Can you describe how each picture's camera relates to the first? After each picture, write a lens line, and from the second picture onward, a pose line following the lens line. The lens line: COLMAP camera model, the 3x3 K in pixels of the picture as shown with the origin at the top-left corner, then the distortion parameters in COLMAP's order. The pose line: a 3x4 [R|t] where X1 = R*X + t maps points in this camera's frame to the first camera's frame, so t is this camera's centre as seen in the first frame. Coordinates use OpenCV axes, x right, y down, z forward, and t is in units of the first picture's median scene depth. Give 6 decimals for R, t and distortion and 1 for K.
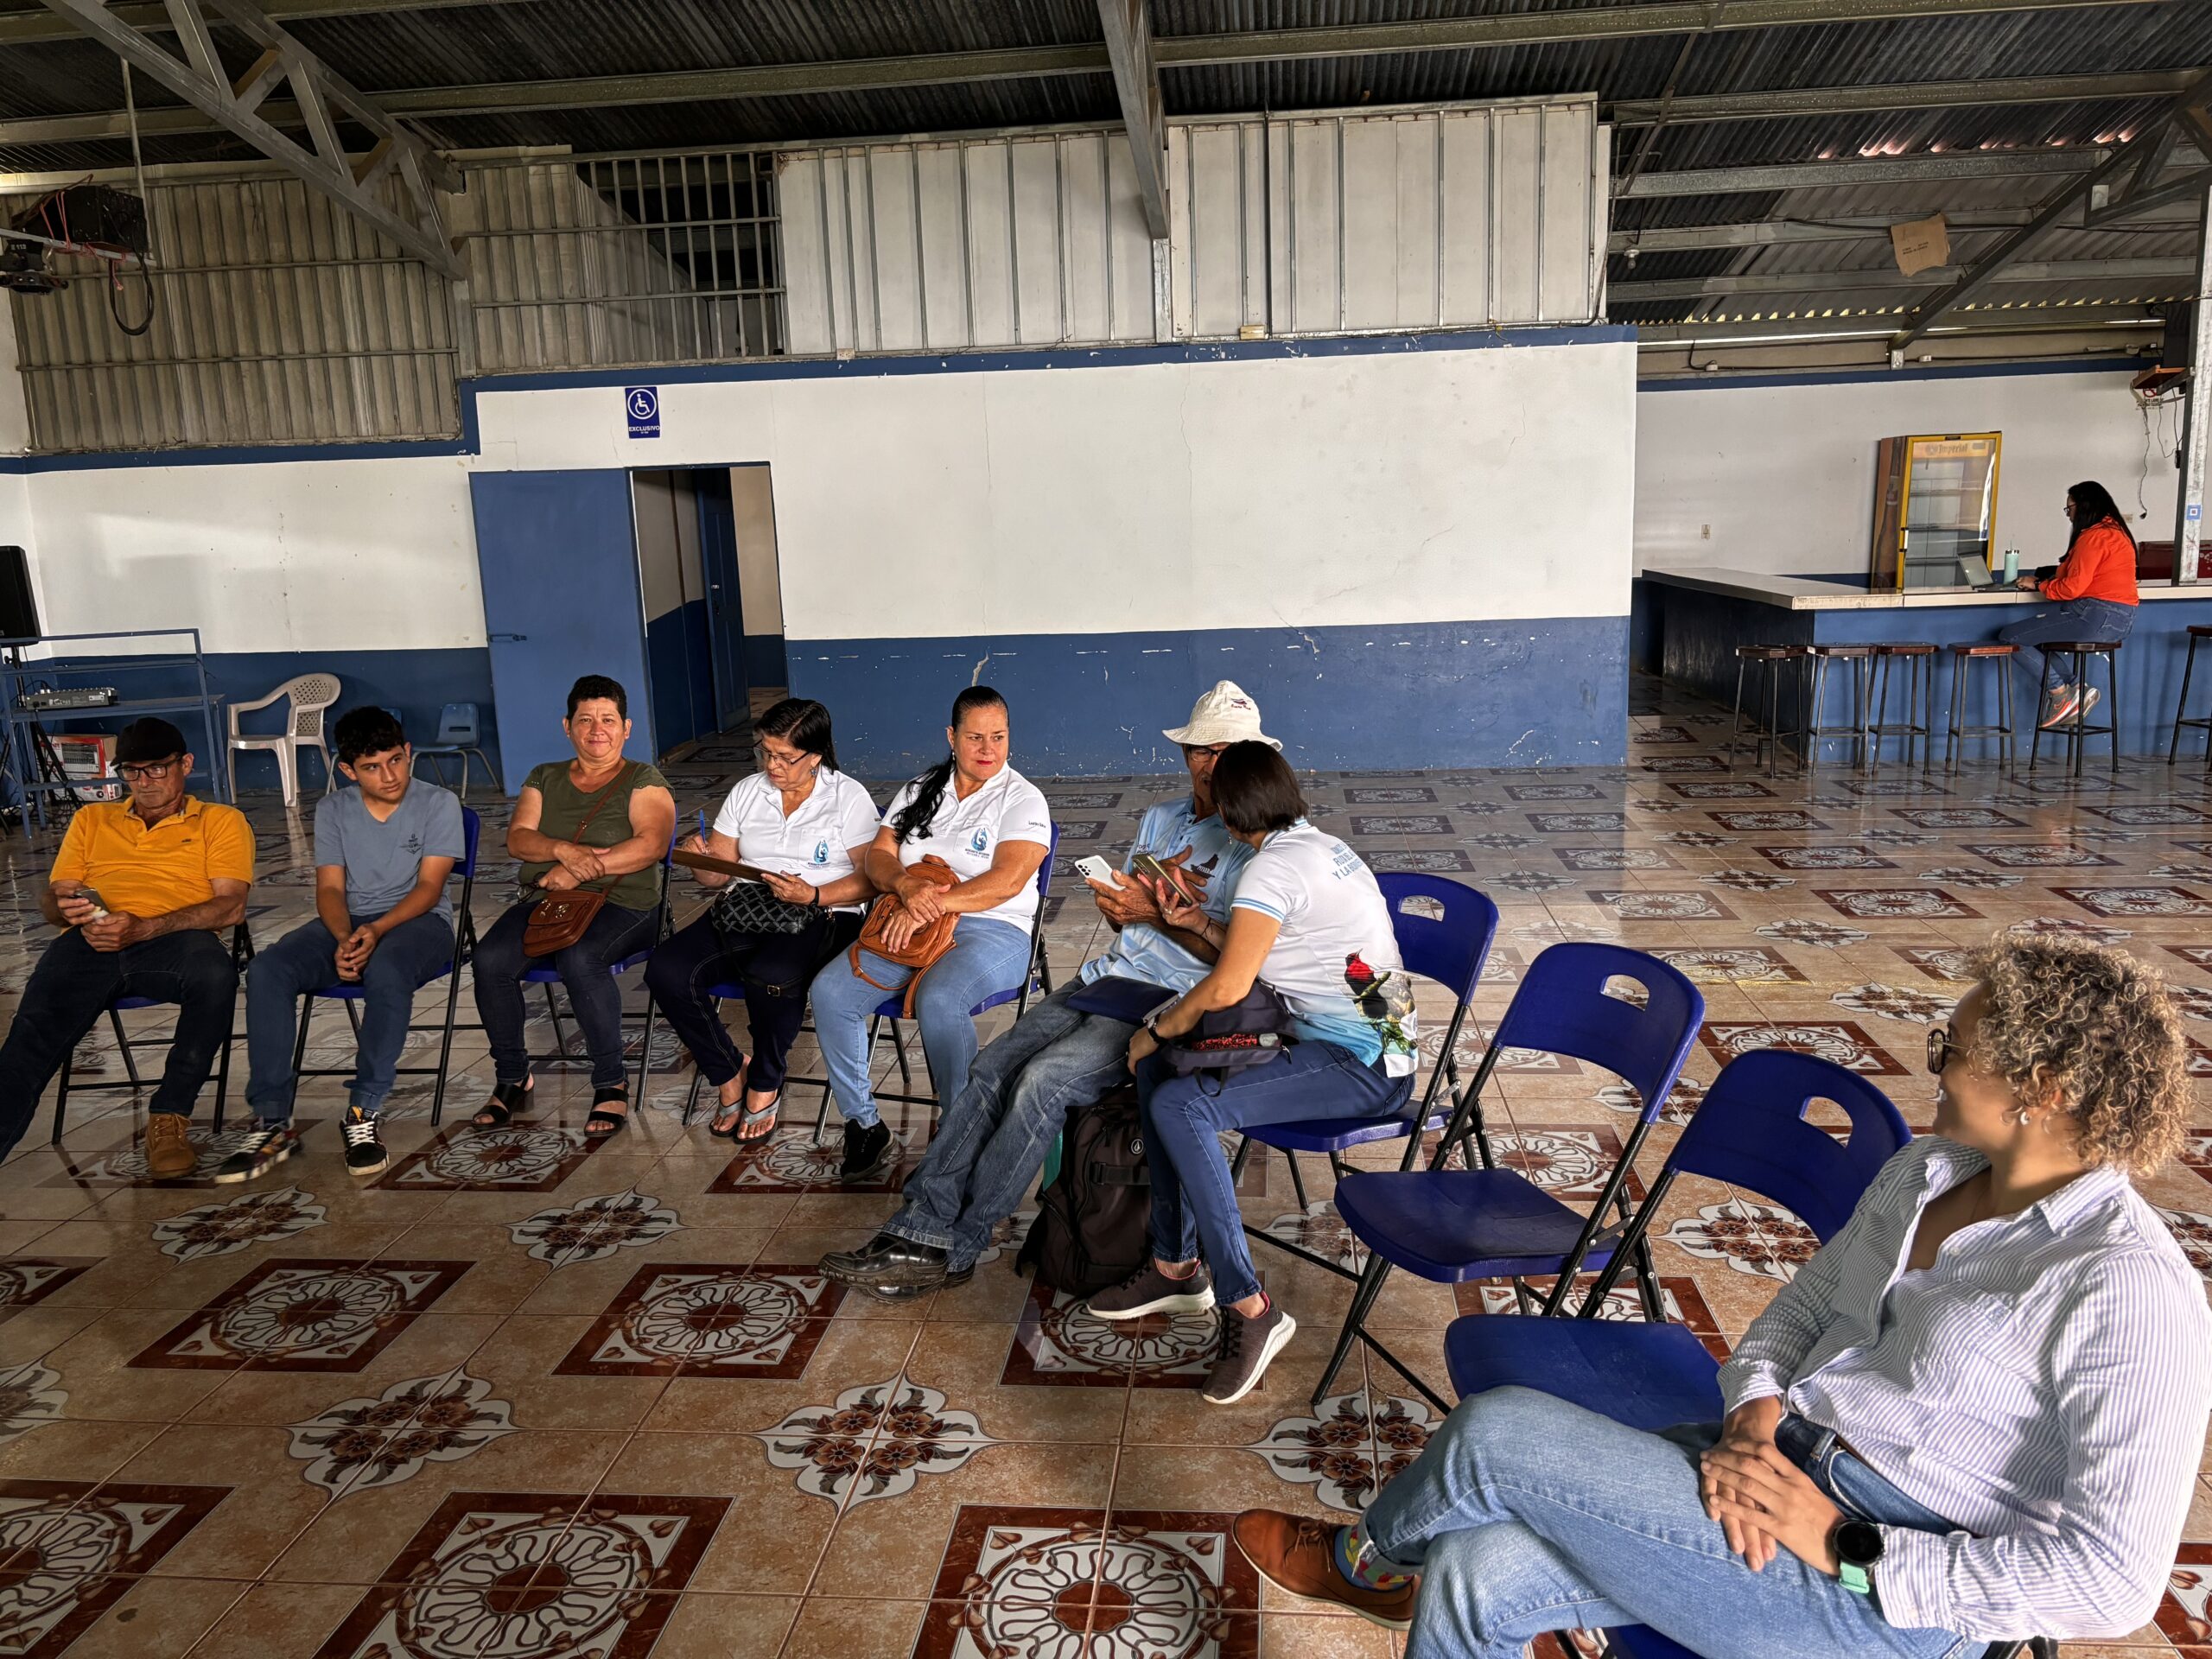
lens RADIAL K [[1665.5, 0, 1127.3], [0, 1665.5, 858.7], [0, 0, 1]] dist [0.005196, -0.008254]
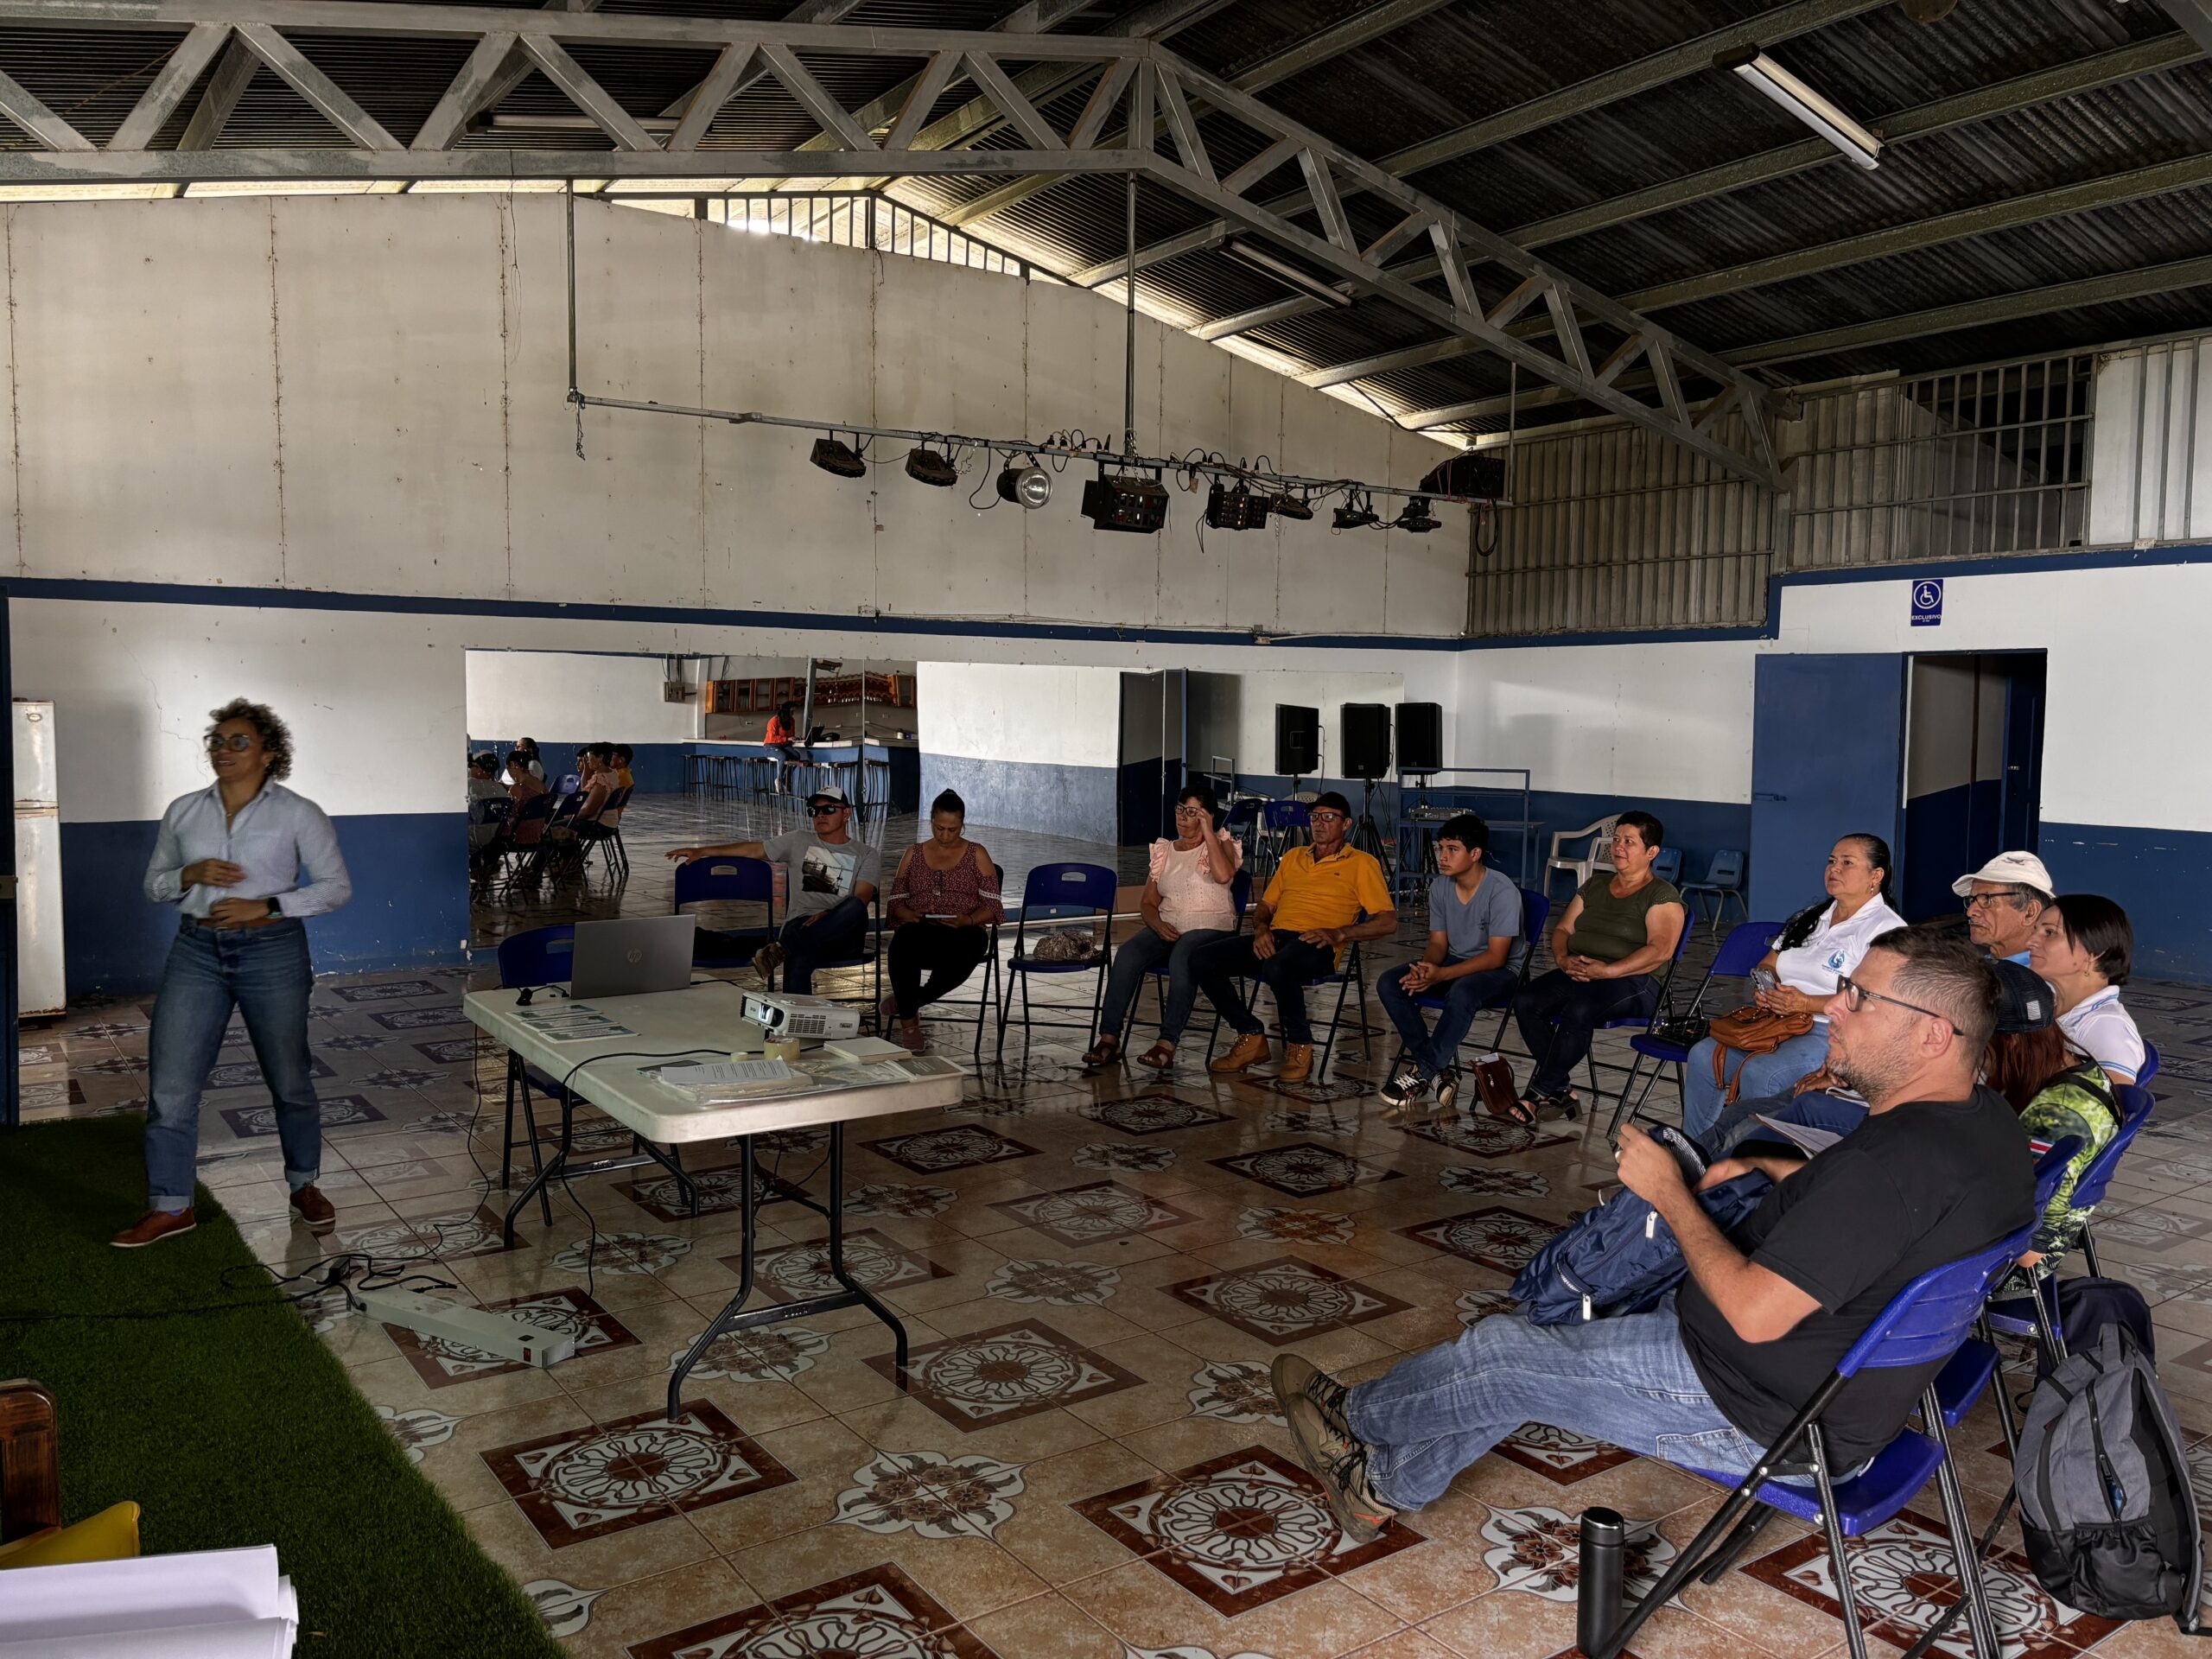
lens RADIAL K [[1665.5, 0, 1085.6], [0, 1665.5, 847.8], [0, 0, 1]] dist [0.005196, -0.008254]
pose [[0.644433, 0.101976, -0.757831, 0.193140], [-0.184599, 0.982502, -0.024769, 0.016185], [0.742044, 0.155857, 0.651981, -0.085458]]
